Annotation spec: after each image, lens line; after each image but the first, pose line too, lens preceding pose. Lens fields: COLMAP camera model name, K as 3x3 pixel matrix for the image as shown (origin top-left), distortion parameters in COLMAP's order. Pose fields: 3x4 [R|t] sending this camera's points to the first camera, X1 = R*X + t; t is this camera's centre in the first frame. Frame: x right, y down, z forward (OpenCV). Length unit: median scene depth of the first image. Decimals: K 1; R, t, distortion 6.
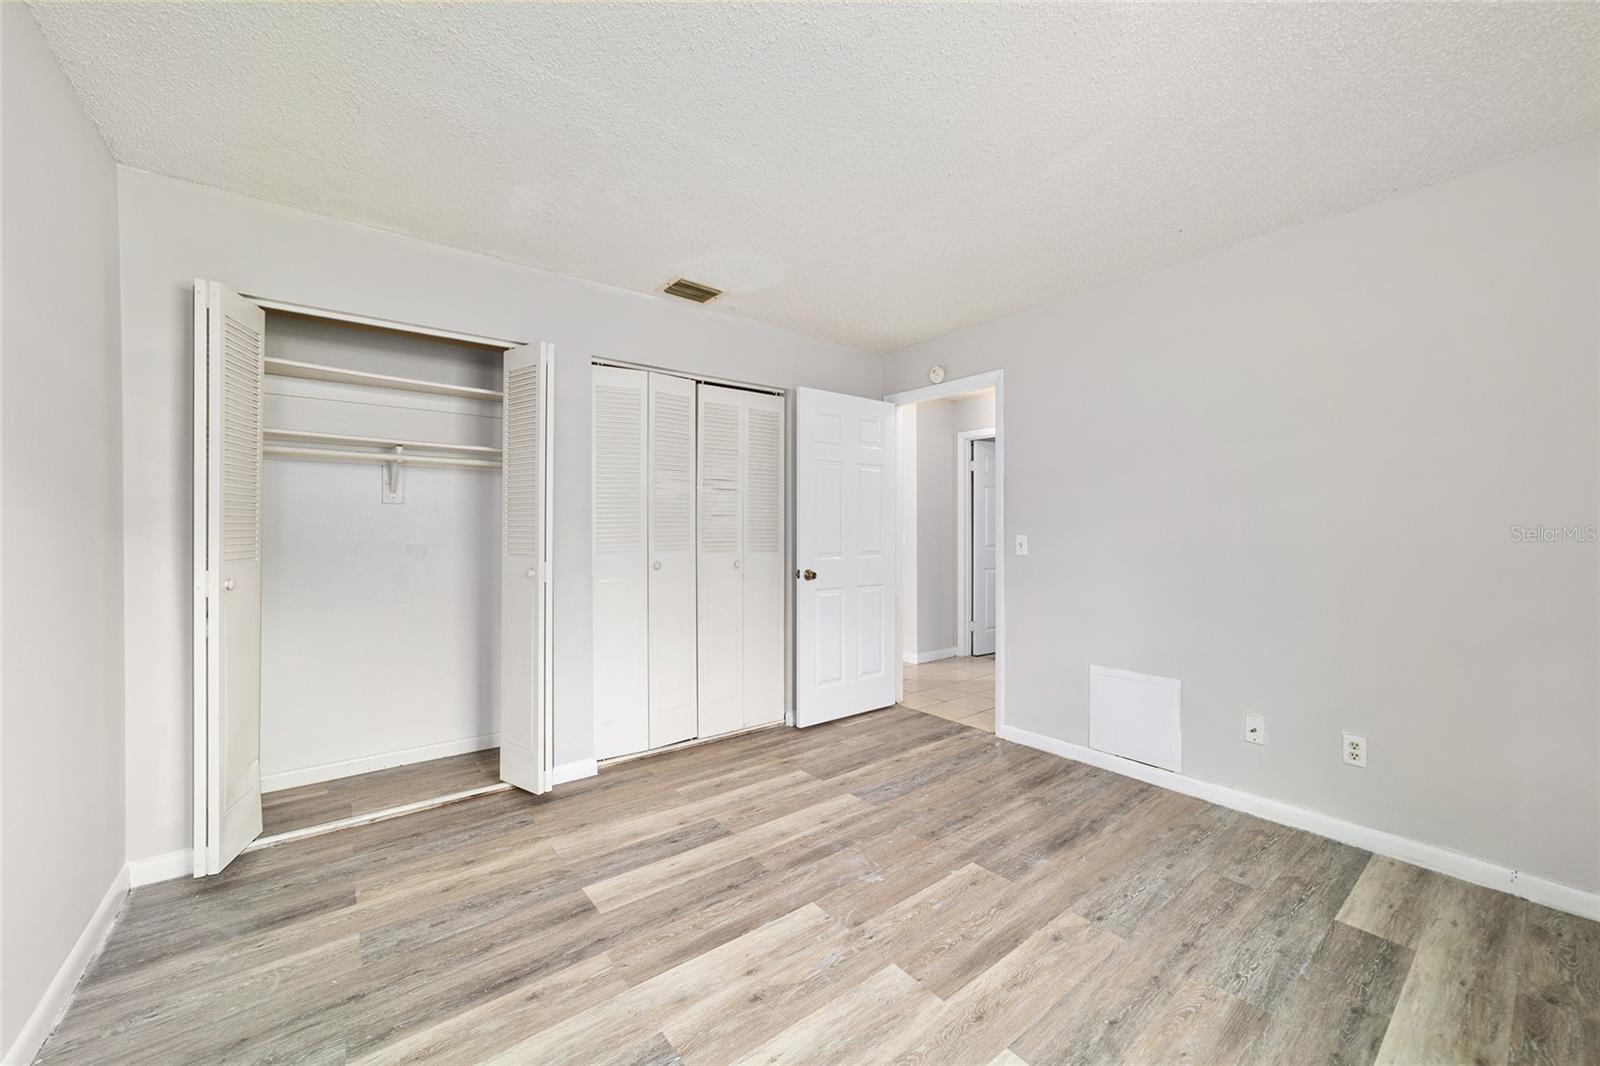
lens RADIAL K [[613.7, 0, 790.1], [0, 613.7, 538.1], [0, 0, 1]] dist [-0.012416, 0.006678]
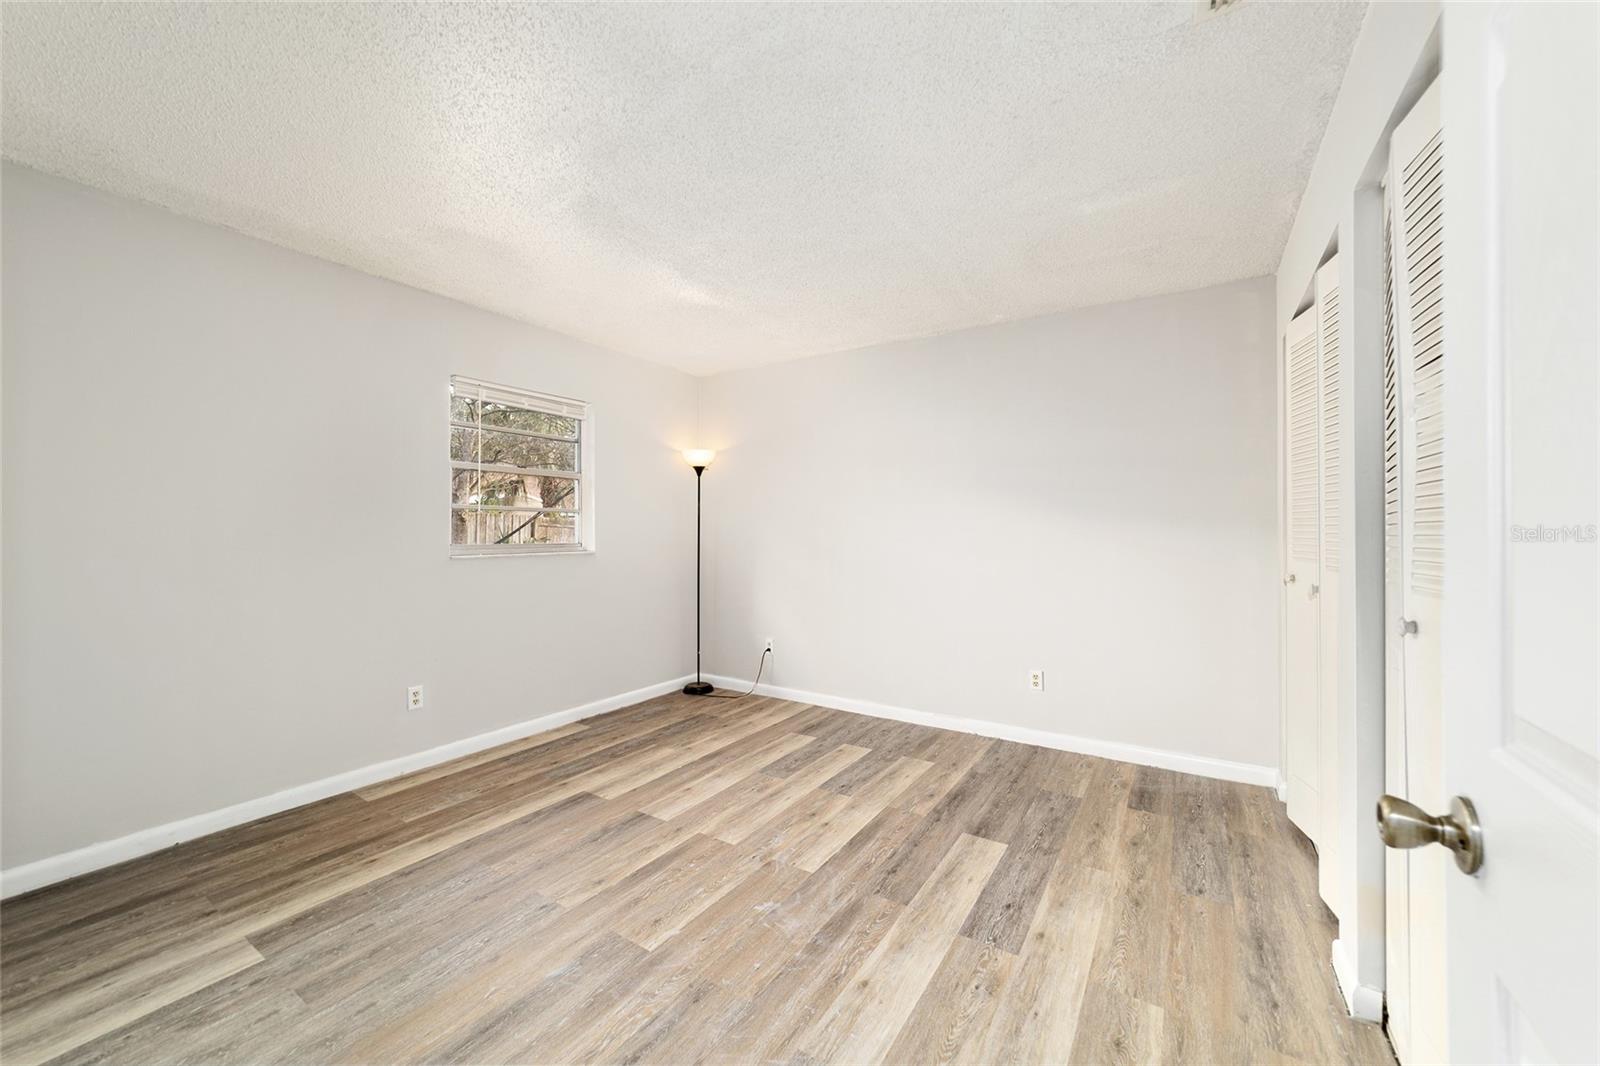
lens RADIAL K [[613.7, 0, 795.5], [0, 613.7, 520.6], [0, 0, 1]] dist [-0.012416, 0.006678]
pose [[-0.941454, -0.005233, -0.337101, 0.435840], [-0.004270, 0.999984, -0.003599, -0.026539], [0.337114, -0.001949, -0.941462, 2.015982]]
